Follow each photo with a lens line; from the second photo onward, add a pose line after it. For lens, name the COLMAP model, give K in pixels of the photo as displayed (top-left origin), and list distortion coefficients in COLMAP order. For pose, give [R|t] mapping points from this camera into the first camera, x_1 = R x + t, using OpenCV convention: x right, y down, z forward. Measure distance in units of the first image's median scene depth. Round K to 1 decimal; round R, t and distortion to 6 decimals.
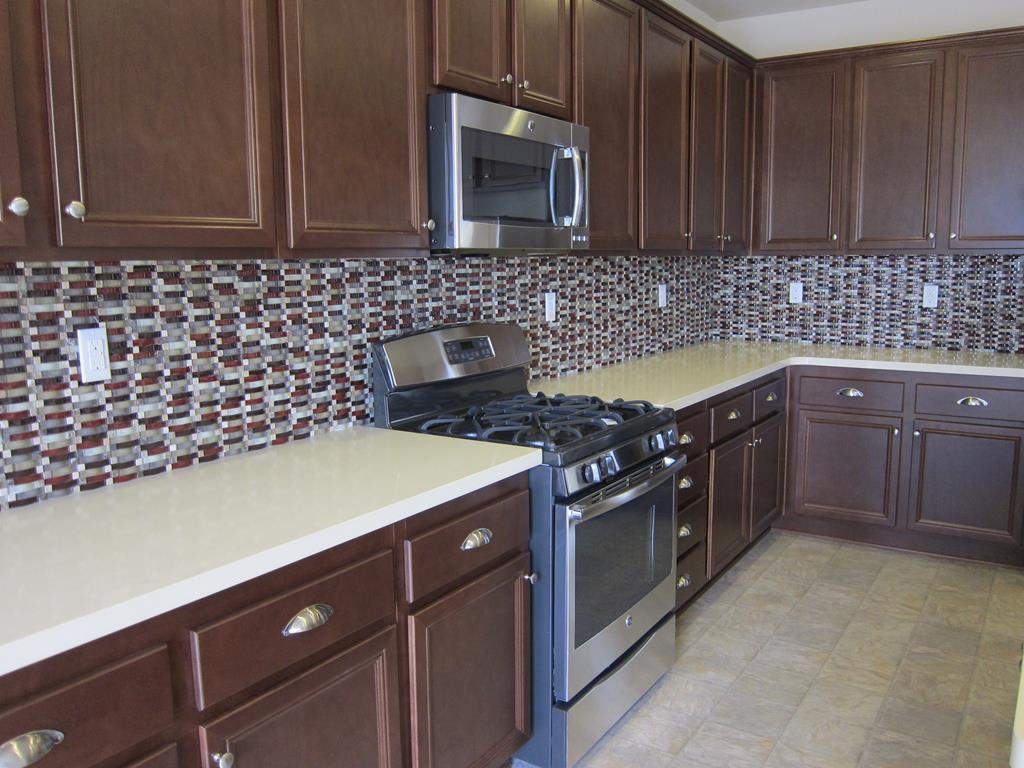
lens RADIAL K [[849.8, 0, 511.4], [0, 849.8, 383.3], [0, 0, 1]] dist [-0.041048, -0.002937]
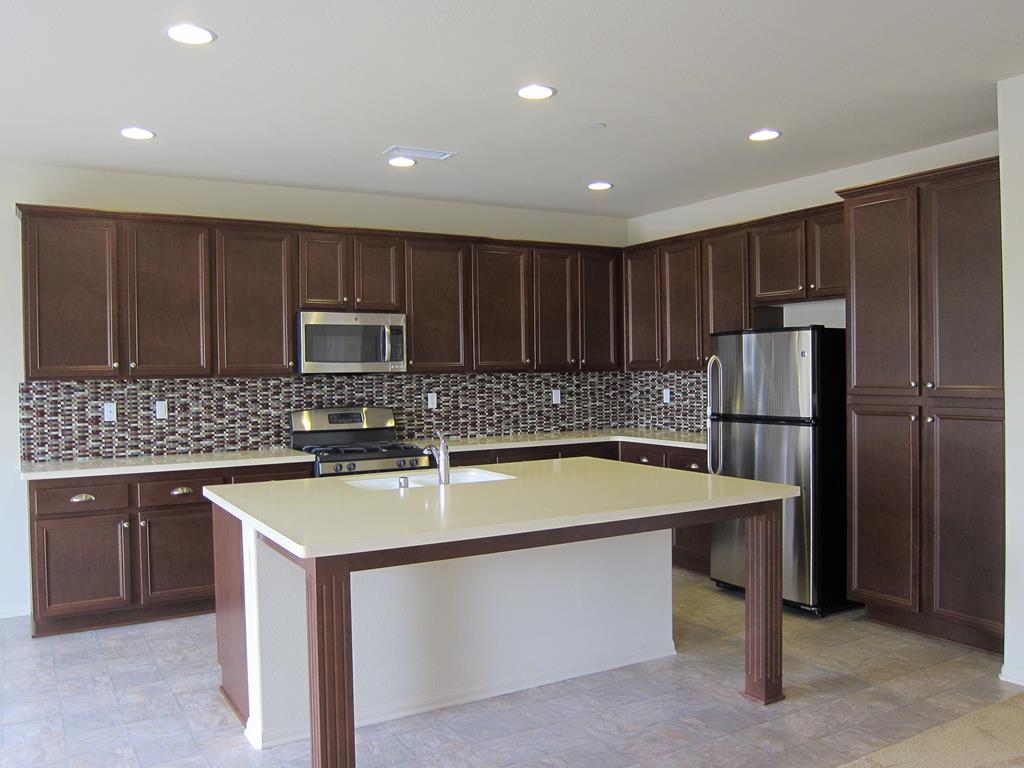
lens RADIAL K [[849.8, 0, 512.4], [0, 849.8, 383.6], [0, 0, 1]] dist [-0.041048, -0.002937]
pose [[0.898034, 0.004406, -0.439904, 1.461234], [-0.058656, 0.992221, -0.109804, 0.097829], [0.435998, 0.124411, 0.891306, -0.859329]]
